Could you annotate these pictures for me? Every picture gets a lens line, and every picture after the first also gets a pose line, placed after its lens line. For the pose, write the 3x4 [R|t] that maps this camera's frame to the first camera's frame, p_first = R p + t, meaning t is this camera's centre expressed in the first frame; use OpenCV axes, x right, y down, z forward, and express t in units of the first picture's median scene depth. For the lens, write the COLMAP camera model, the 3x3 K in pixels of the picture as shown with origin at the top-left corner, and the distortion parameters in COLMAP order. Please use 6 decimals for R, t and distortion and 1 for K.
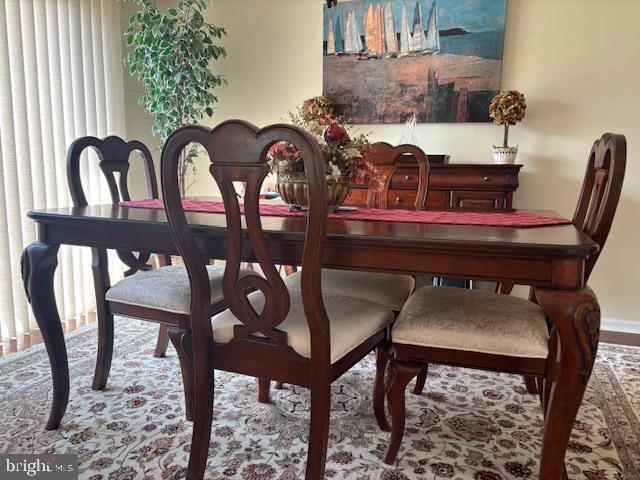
lens RADIAL K [[490.6, 0, 325.3], [0, 490.6, 237.3], [0, 0, 1]] dist [0.004637, -0.001167]
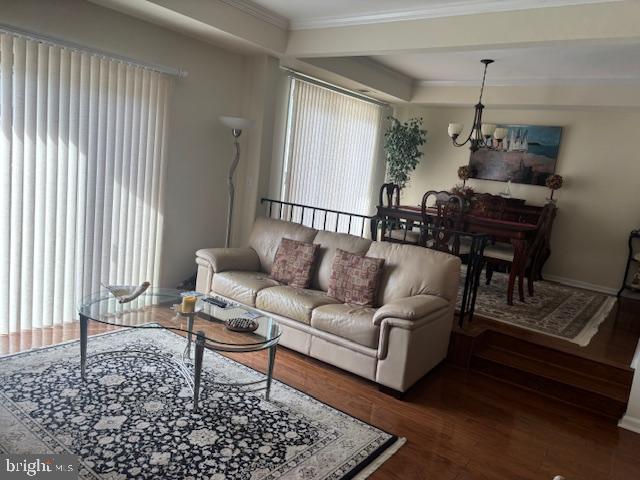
lens RADIAL K [[483.7, 0, 312.7], [0, 483.7, 239.0], [0, 0, 1]] dist [0.004513, 0.000477]
pose [[0.948811, 0.135290, -0.285401, -0.005462], [-0.137799, 0.990395, 0.011370, 0.121291], [0.284198, 0.028540, 0.958341, -1.418177]]
